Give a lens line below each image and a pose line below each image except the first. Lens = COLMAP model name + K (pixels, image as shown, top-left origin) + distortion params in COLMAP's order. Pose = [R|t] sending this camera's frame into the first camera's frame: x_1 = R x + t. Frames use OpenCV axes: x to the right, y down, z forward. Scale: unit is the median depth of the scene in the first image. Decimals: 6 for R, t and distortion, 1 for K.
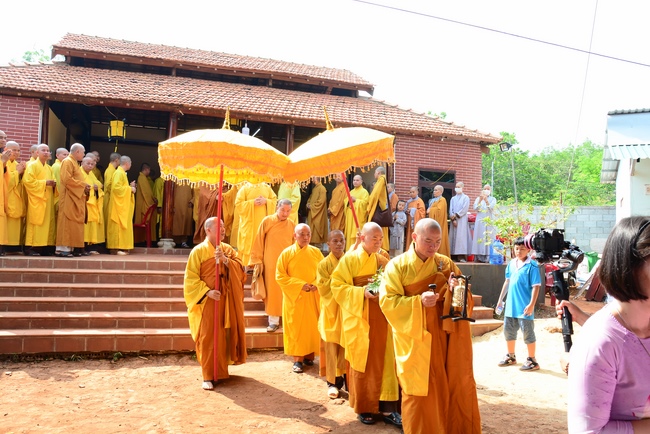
lens RADIAL K [[510.8, 0, 336.4], [0, 510.8, 222.4], [0, 0, 1]] dist [-0.156105, 0.123031]
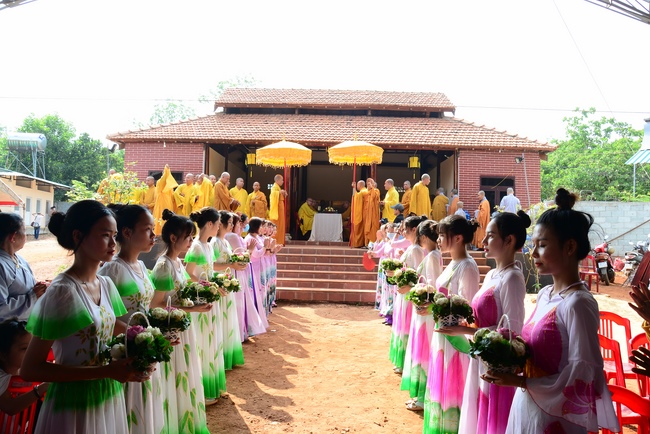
lens RADIAL K [[510.8, 0, 336.4], [0, 510.8, 222.4], [0, 0, 1]] dist [-0.156105, 0.123031]
pose [[0.937410, -0.010039, -0.348084, 0.269508], [0.010949, 0.999940, 0.000647, 0.001852], [0.348056, -0.004418, 0.937463, -0.278414]]
